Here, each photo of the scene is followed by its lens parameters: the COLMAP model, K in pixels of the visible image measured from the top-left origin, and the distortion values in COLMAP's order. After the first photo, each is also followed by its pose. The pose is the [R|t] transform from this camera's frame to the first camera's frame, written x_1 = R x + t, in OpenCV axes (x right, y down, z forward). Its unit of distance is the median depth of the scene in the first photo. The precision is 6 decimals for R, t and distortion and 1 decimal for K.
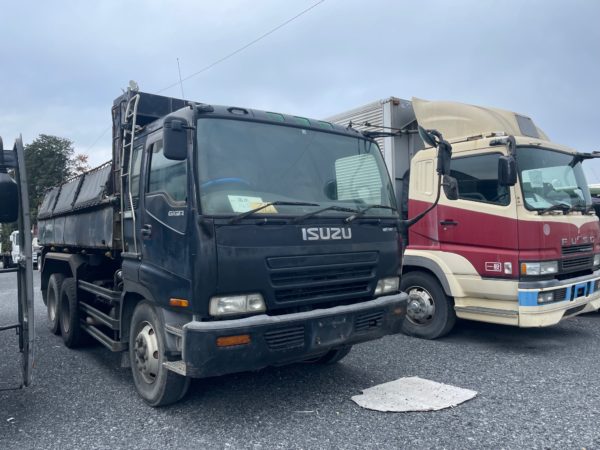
lens RADIAL K [[460.3, 0, 303.5], [0, 460.3, 226.5], [0, 0, 1]] dist [0.073058, -0.103658]
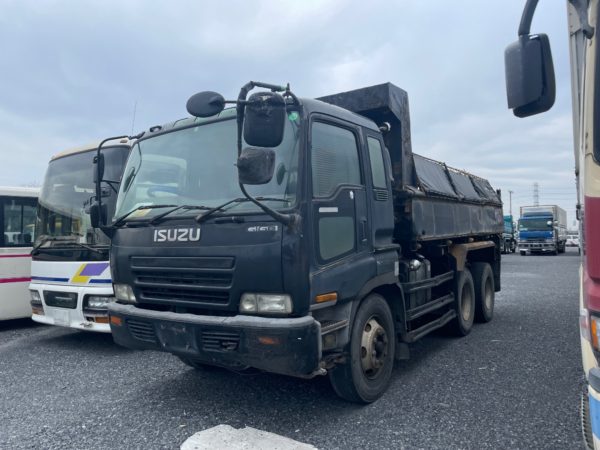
lens RADIAL K [[460.3, 0, 303.5], [0, 460.3, 226.5], [0, 0, 1]] dist [0.073058, -0.103658]
pose [[0.297438, -0.005637, -0.954725, 1.043384], [0.035228, 0.999366, 0.005075, 0.002137], [0.954091, -0.035143, 0.297448, 0.963248]]
